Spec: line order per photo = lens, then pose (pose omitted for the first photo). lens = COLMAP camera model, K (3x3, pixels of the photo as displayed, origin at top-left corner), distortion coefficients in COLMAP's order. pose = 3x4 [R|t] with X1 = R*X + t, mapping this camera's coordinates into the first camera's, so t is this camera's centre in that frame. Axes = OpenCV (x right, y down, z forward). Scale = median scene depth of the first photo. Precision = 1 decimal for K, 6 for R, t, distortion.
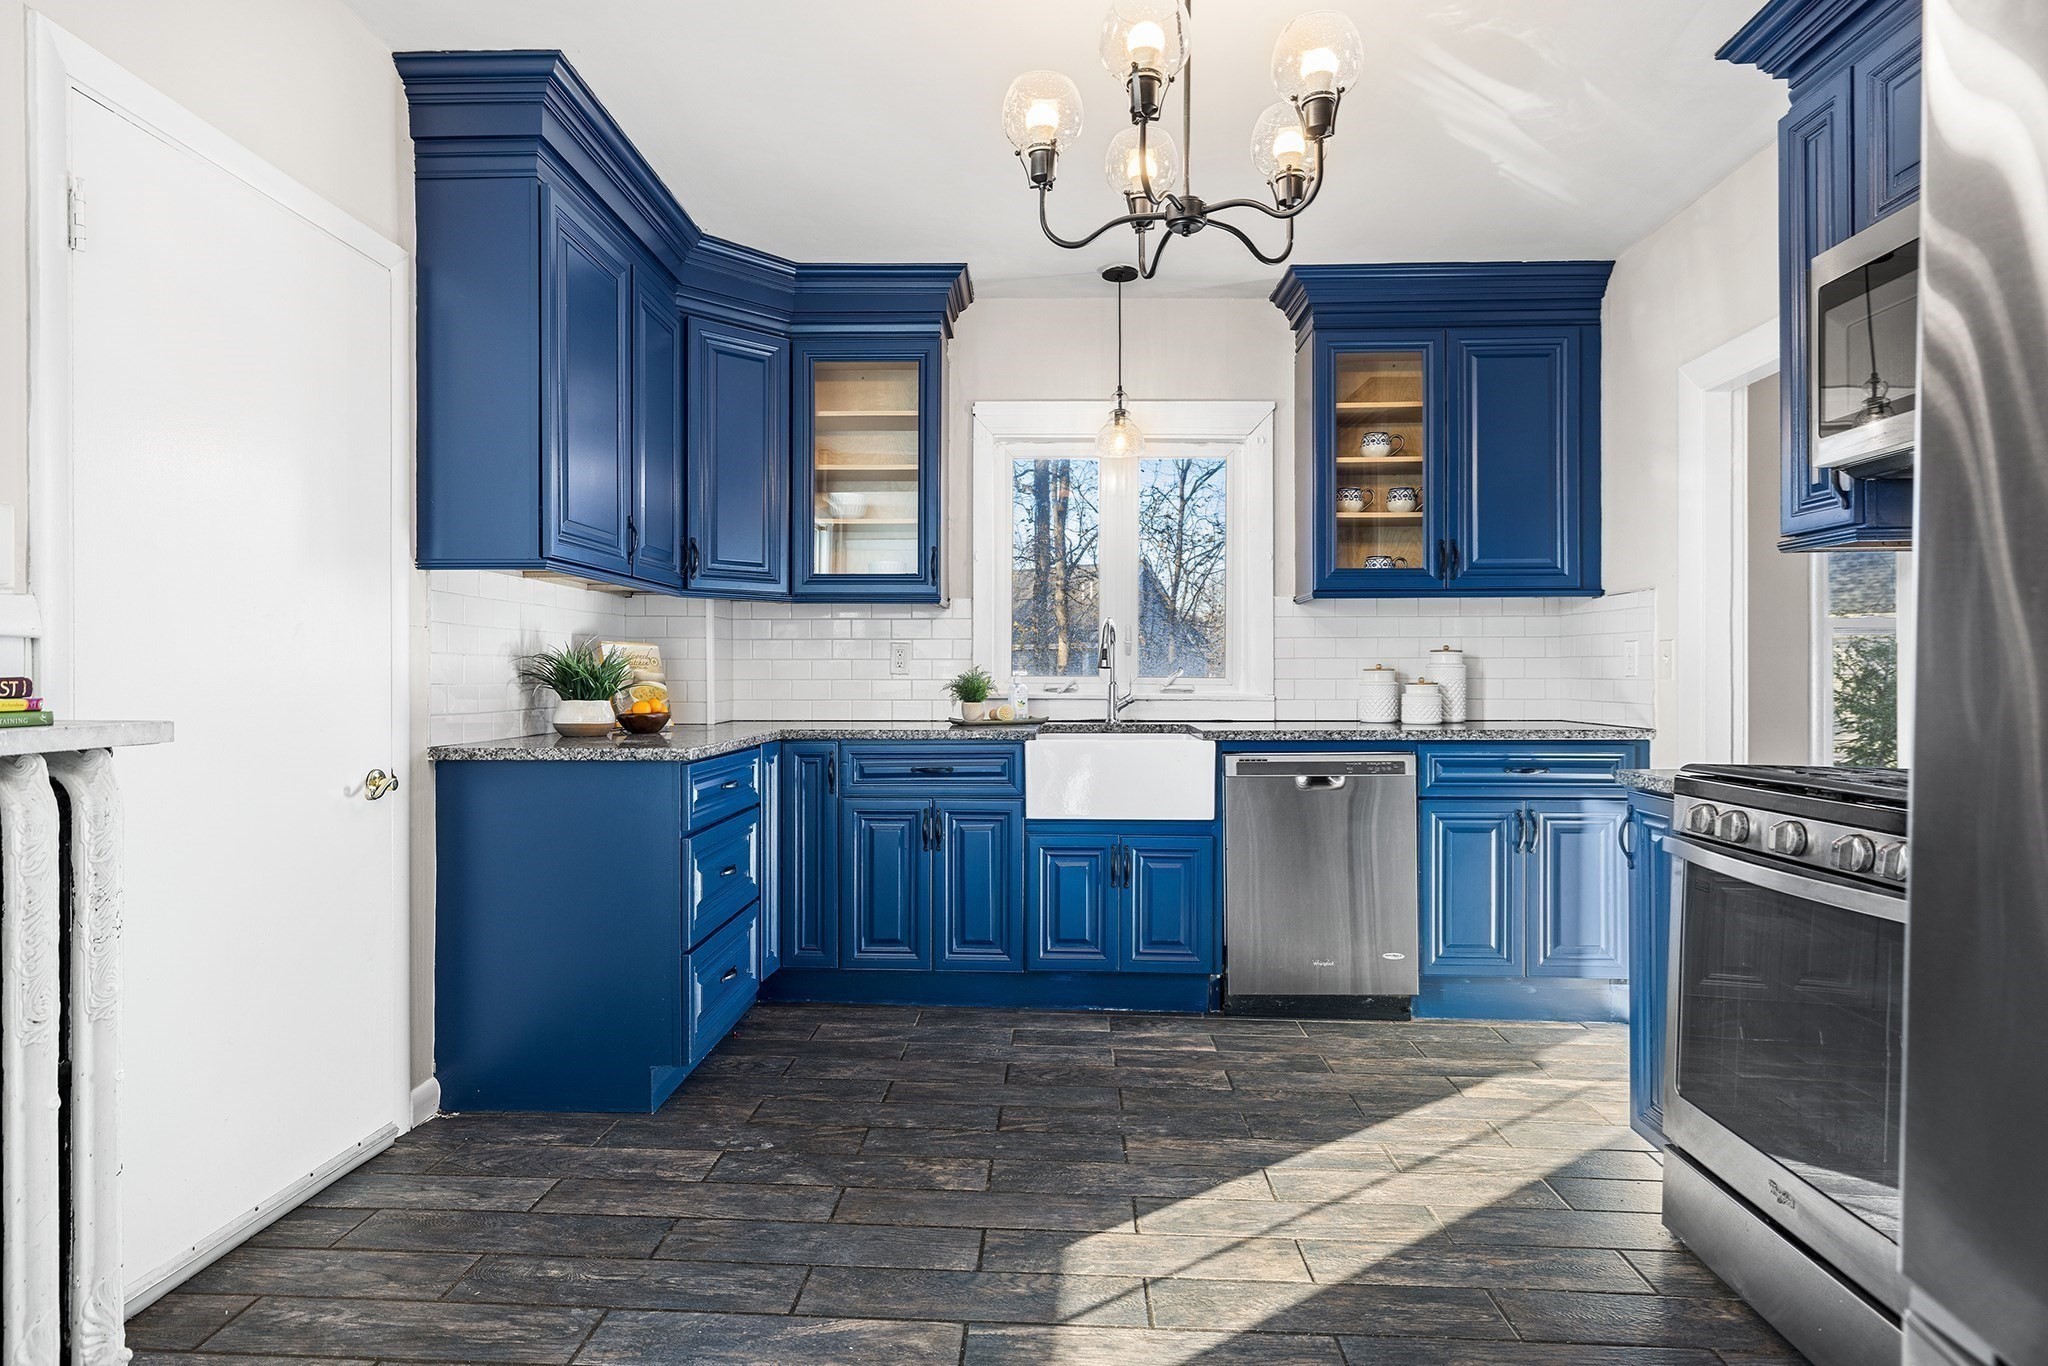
lens RADIAL K [[1118.2, 0, 1020.2], [0, 1118.2, 682.4], [0, 0, 1]] dist [-0.000052, -0.000018]
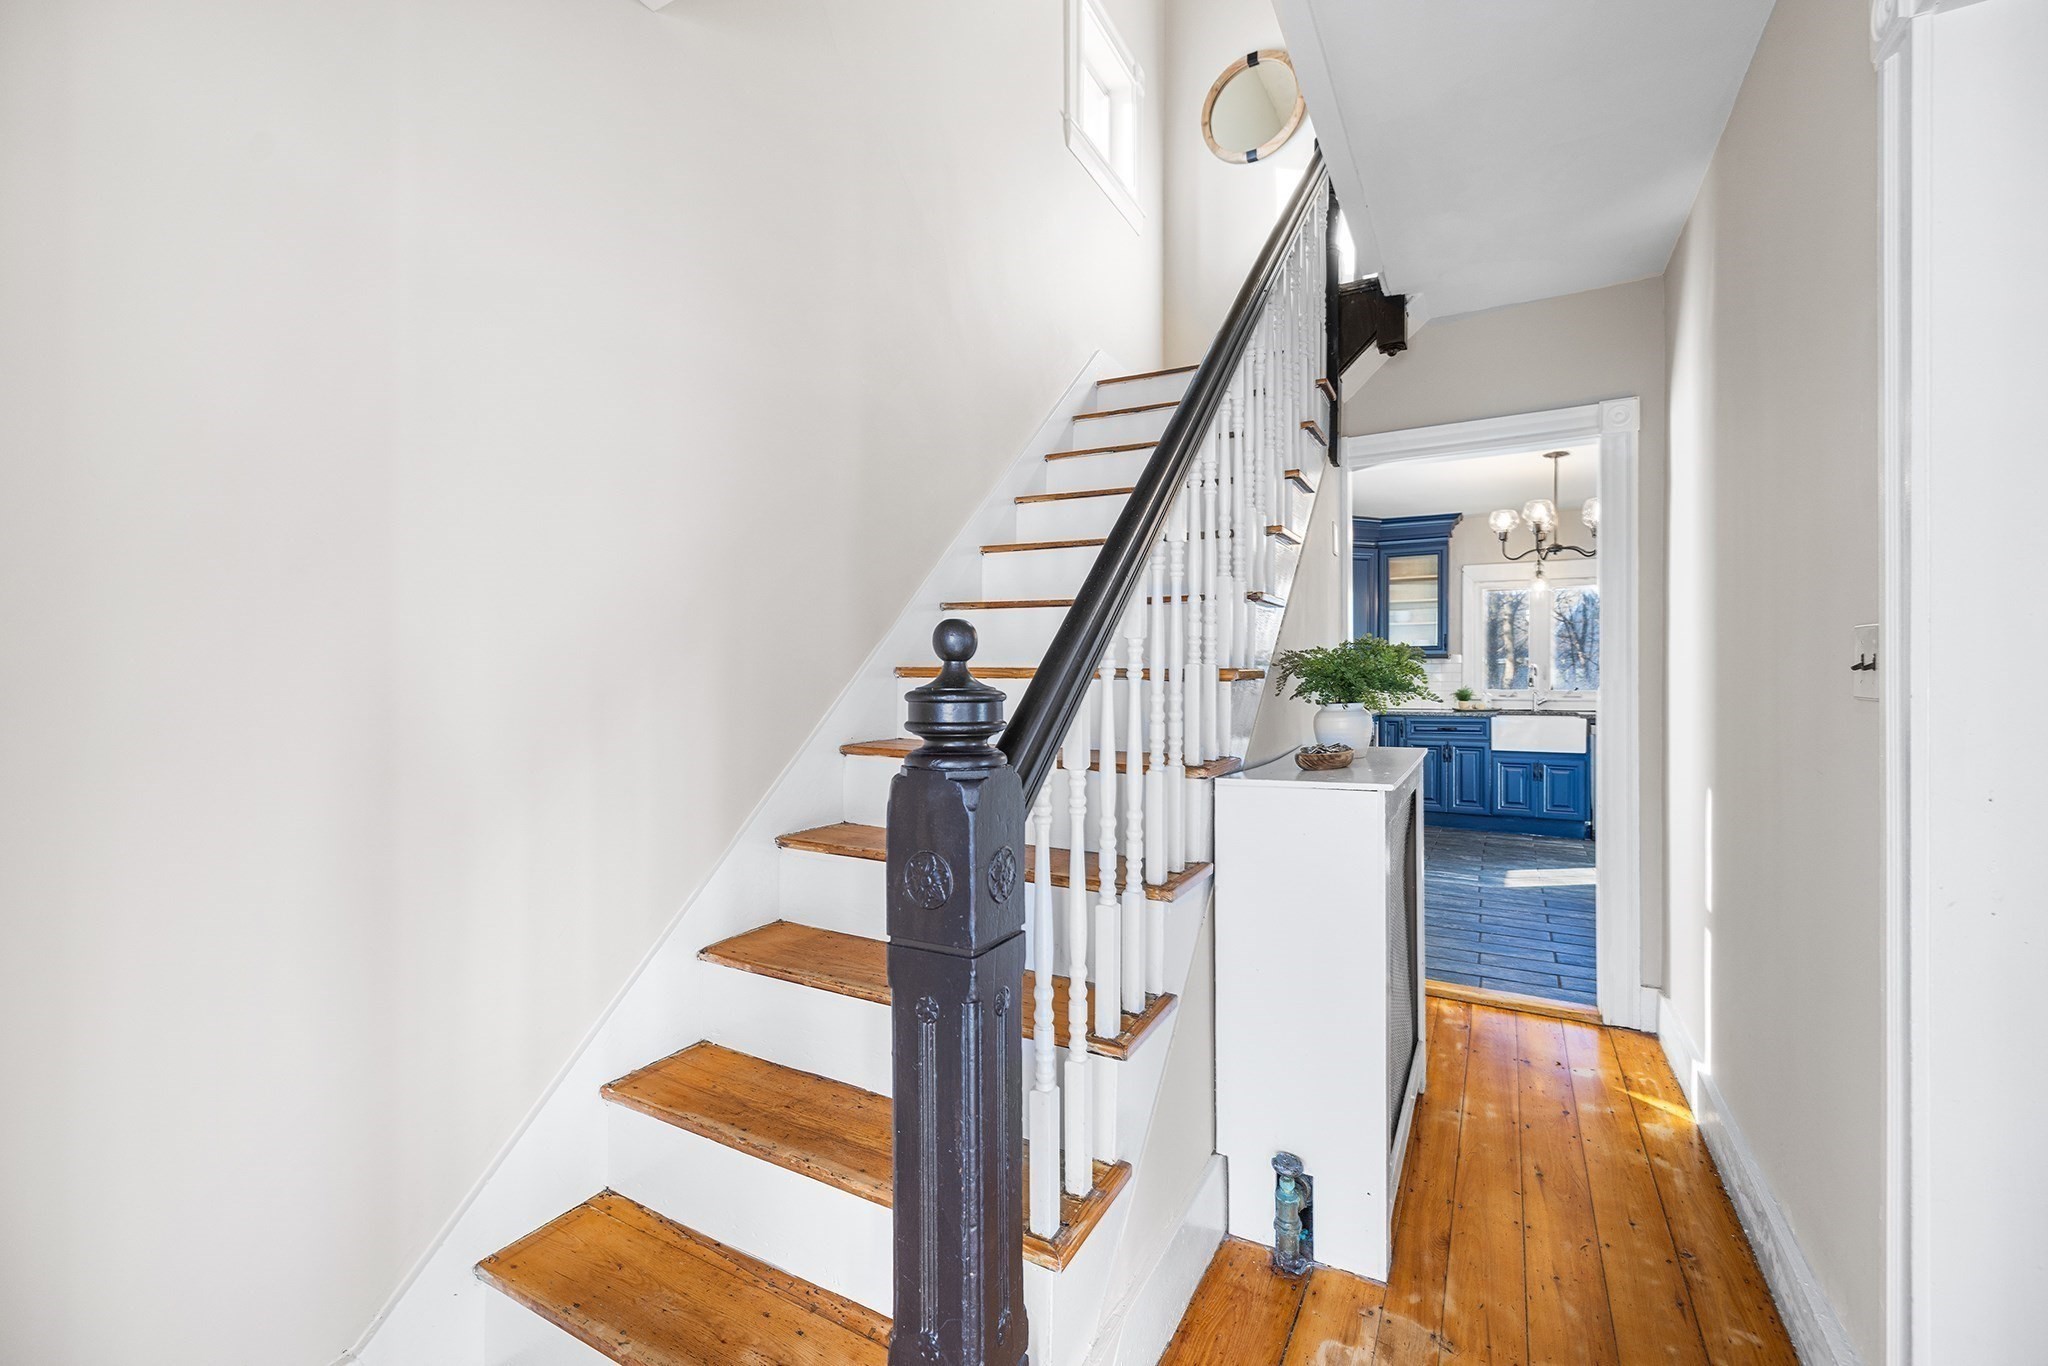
lens RADIAL K [[866.3, 0, 1011.6], [0, 866.3, 689.3], [0, 0, 1]] dist [0.000682, 0.000012]
pose [[0.885480, 0.002697, -0.464670, -0.039037], [0.000298, 0.999980, 0.006374, -0.017925], [0.464678, -0.005782, 0.885461, -1.005552]]
